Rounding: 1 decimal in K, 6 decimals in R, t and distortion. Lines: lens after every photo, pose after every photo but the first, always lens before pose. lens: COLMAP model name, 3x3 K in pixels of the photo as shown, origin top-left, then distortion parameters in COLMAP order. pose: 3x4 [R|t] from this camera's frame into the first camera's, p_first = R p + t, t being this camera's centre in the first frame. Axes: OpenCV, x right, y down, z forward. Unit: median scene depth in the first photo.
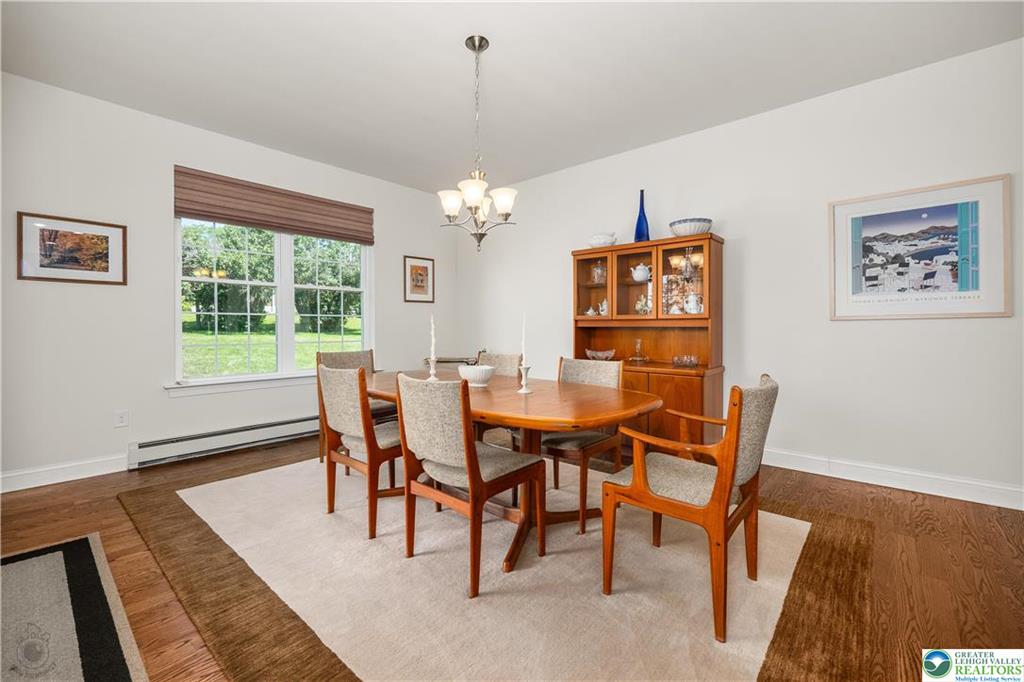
lens RADIAL K [[430.1, 0, 510.6], [0, 430.1, 326.4], [0, 0, 1]] dist [-0.004385, -0.000373]
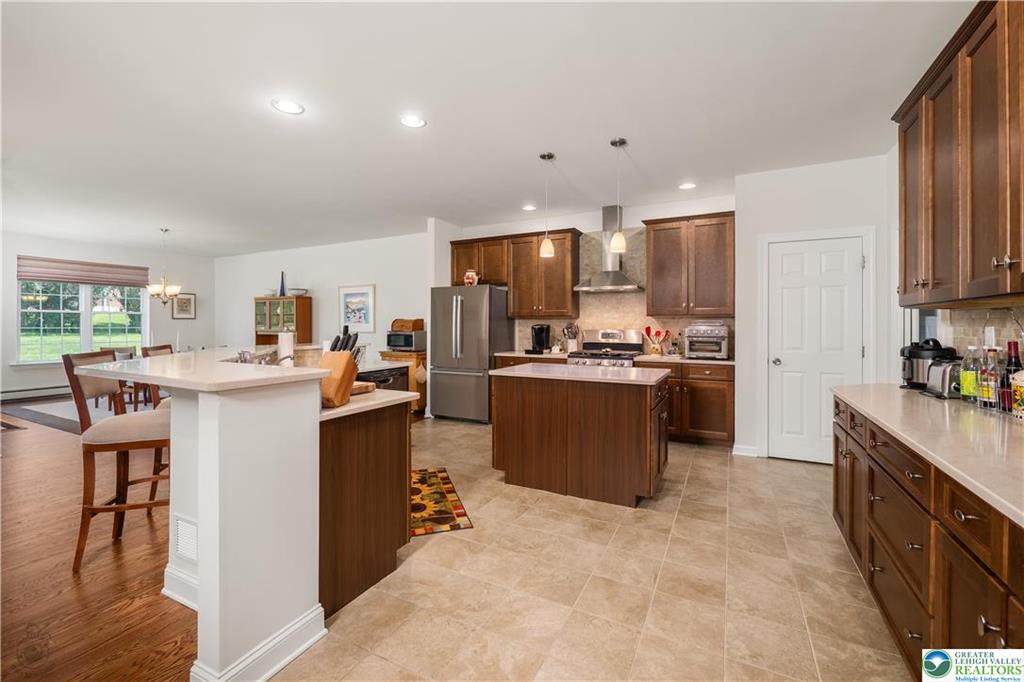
lens RADIAL K [[430.1, 0, 510.6], [0, 430.1, 326.4], [0, 0, 1]] dist [-0.004385, -0.000373]
pose [[0.971114, 0.006371, 0.238531, 0.868092], [-0.007228, 0.999970, 0.002718, -0.052789], [-0.238507, -0.004363, 0.971131, -1.320453]]
